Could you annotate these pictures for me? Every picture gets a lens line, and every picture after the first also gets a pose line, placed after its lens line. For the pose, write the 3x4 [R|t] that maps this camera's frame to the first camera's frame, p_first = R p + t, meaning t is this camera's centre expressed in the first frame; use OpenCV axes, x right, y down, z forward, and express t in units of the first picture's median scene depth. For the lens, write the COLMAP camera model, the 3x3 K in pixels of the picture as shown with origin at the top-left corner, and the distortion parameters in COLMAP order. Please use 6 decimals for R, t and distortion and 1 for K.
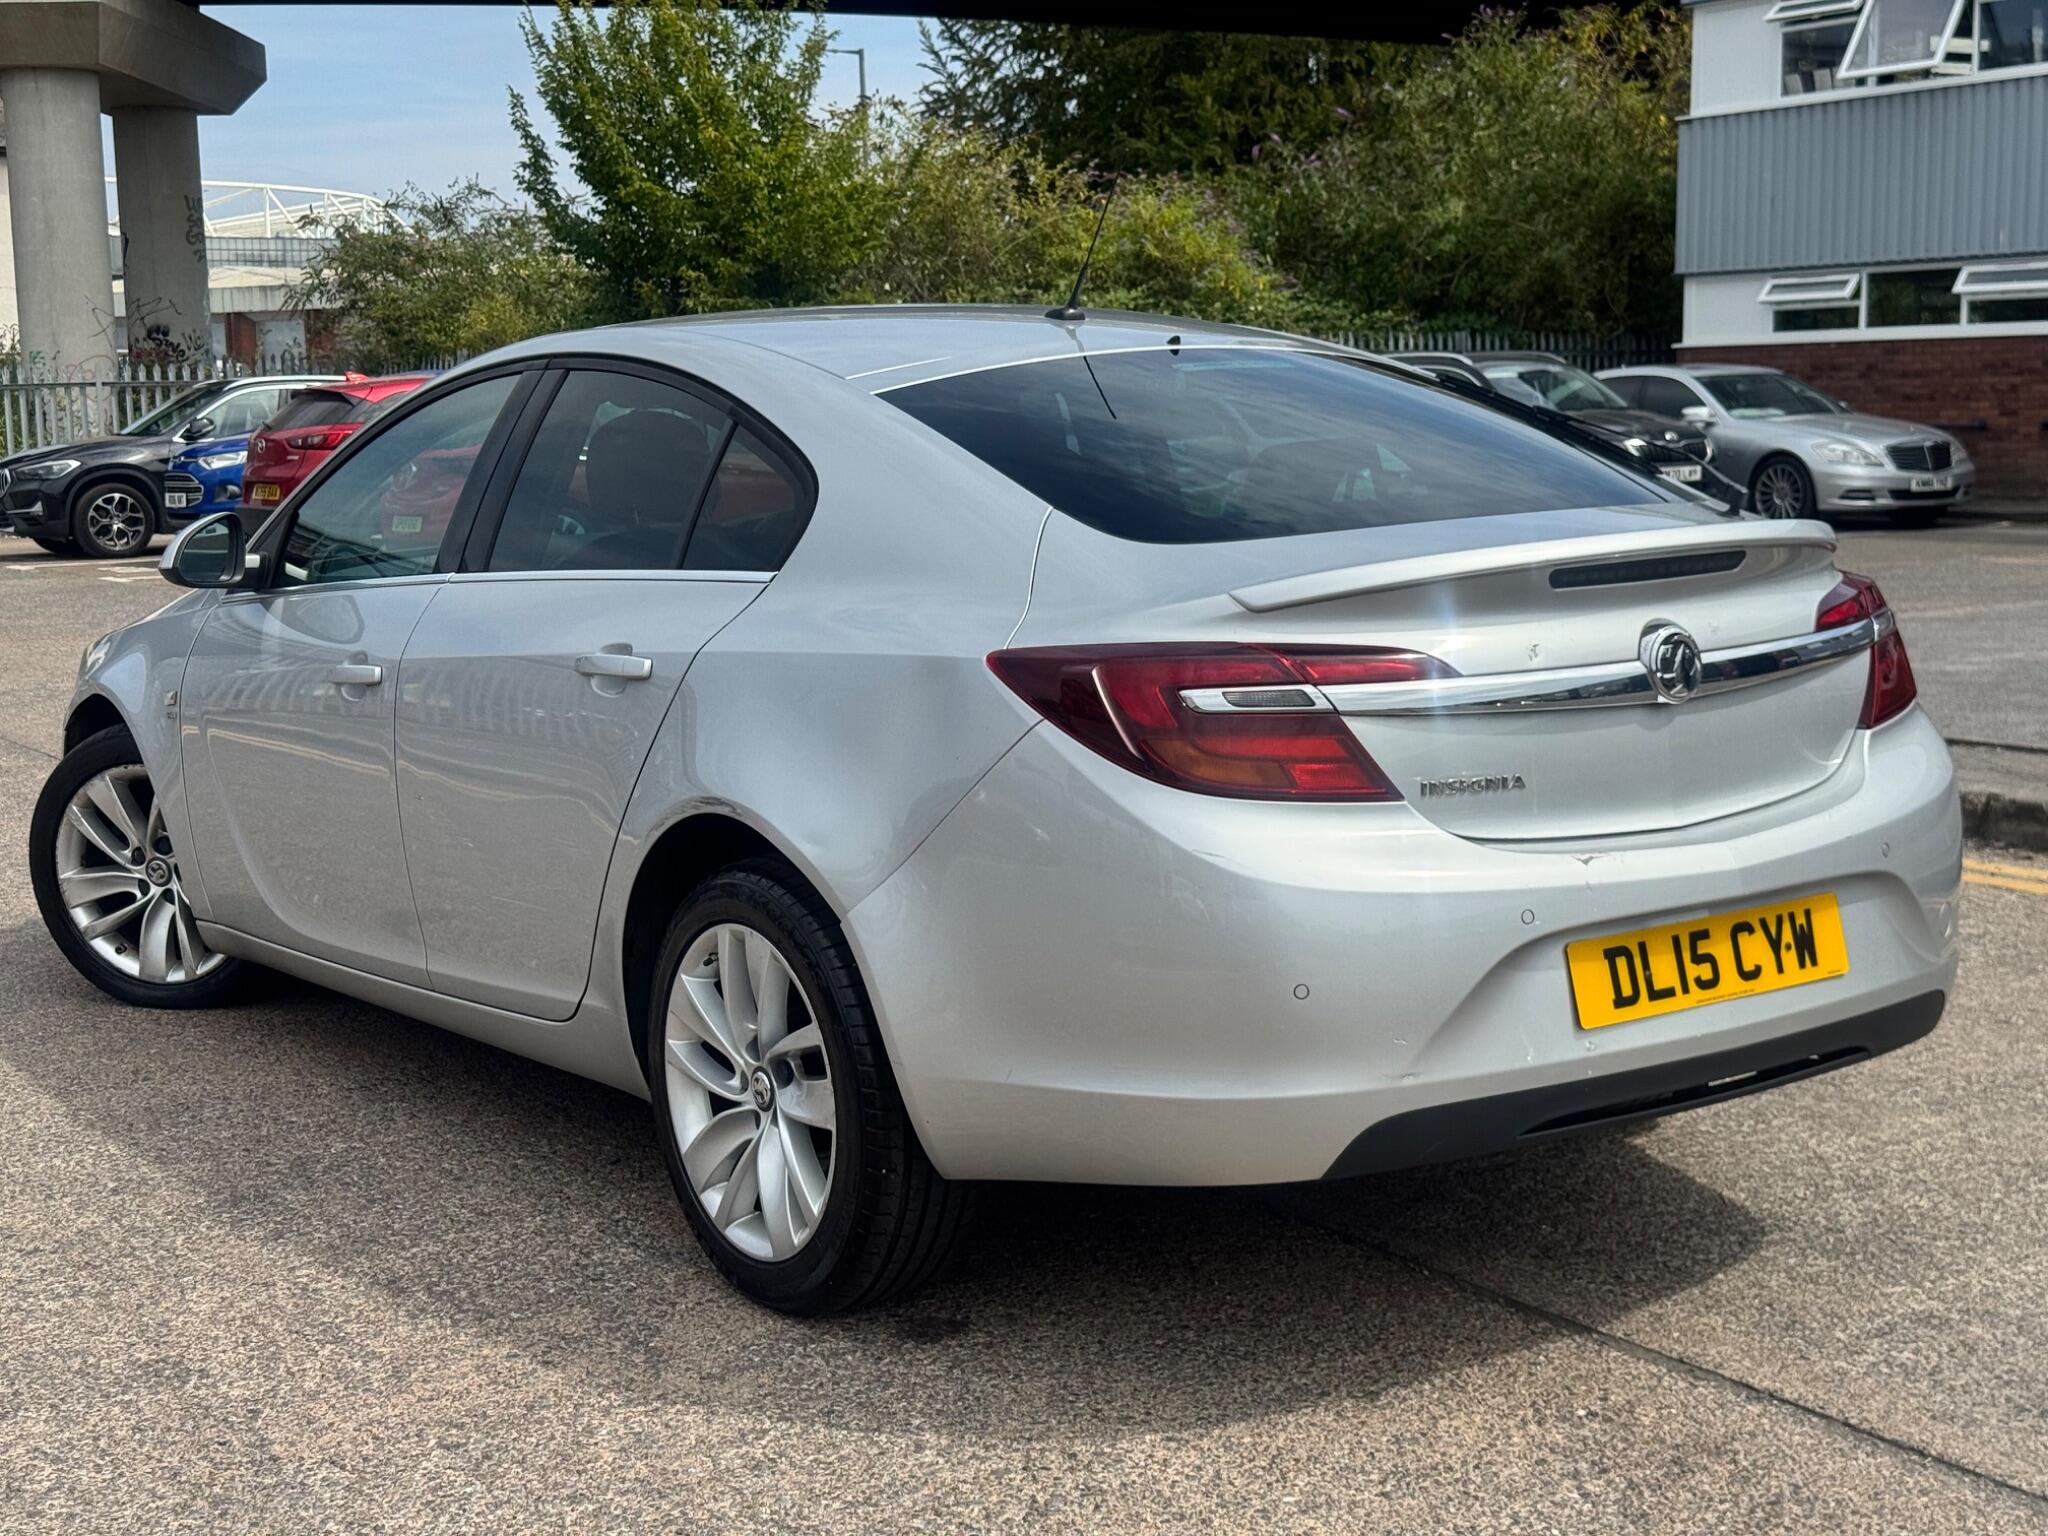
lens RADIAL K [[2865.8, 0, 1025.5], [0, 2865.8, 801.2], [0, 0, 1]] dist [0.208942, -0.457492]
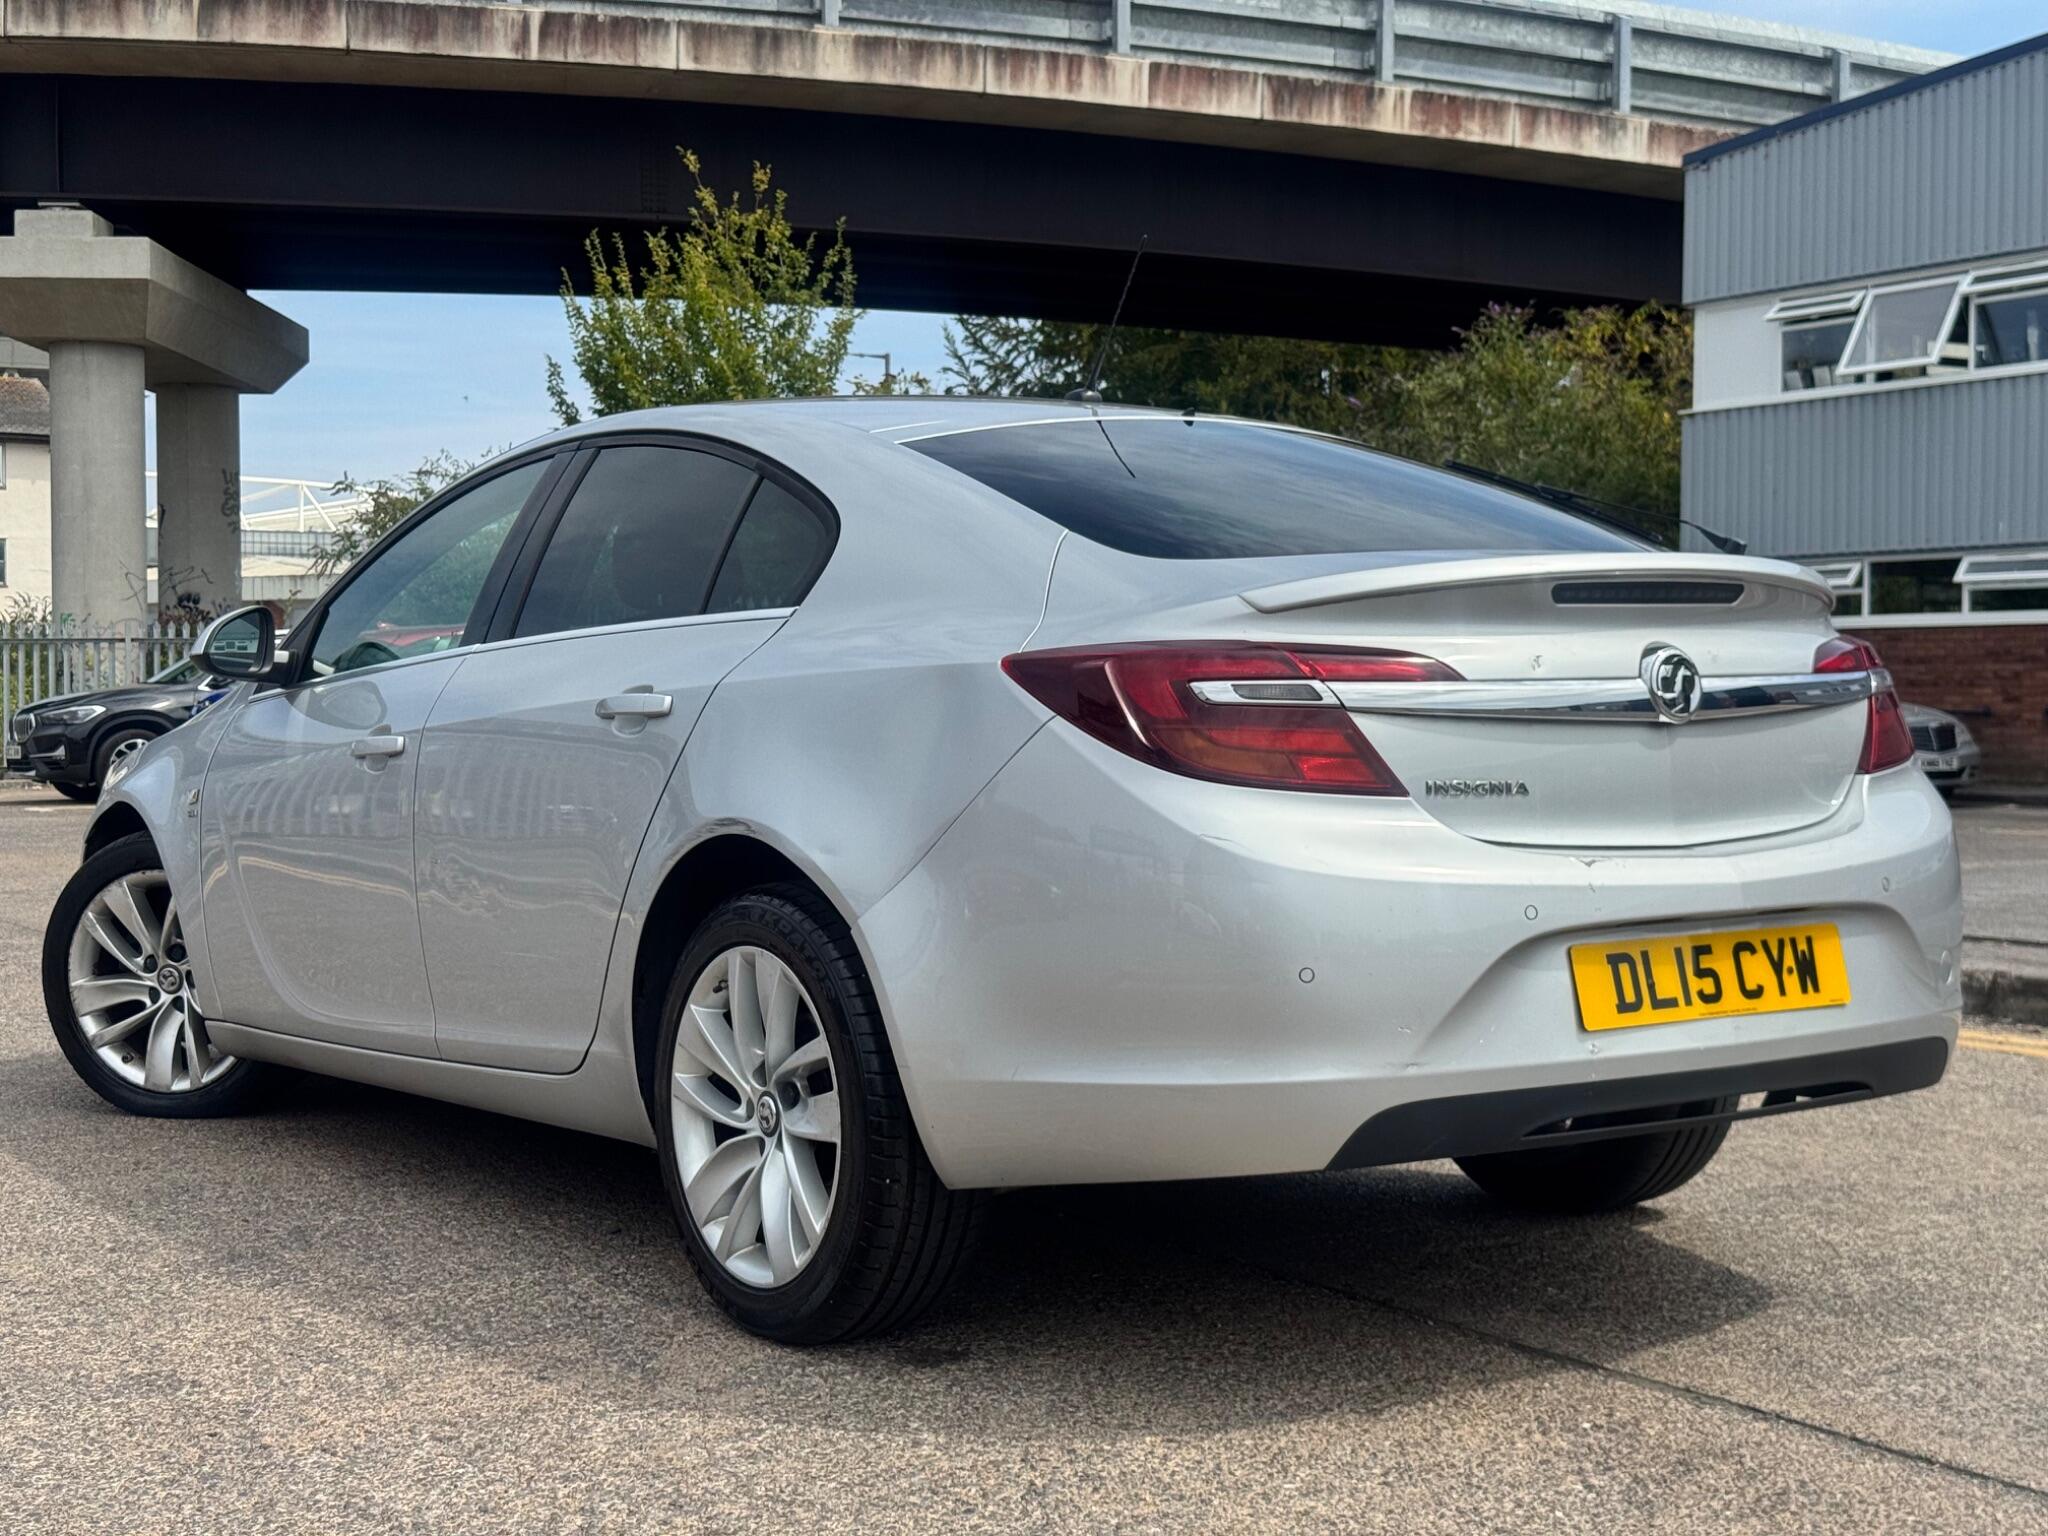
lens RADIAL K [[2873.0, 0, 1032.6], [0, 2873.0, 783.5], [0, 0, 1]] dist [0.213344, -0.496537]
pose [[0.999813, 0.019218, -0.002138, 0.000563], [-0.019336, 0.992924, -0.117170, 0.099927], [-0.000128, 0.117189, 0.993110, -0.010452]]
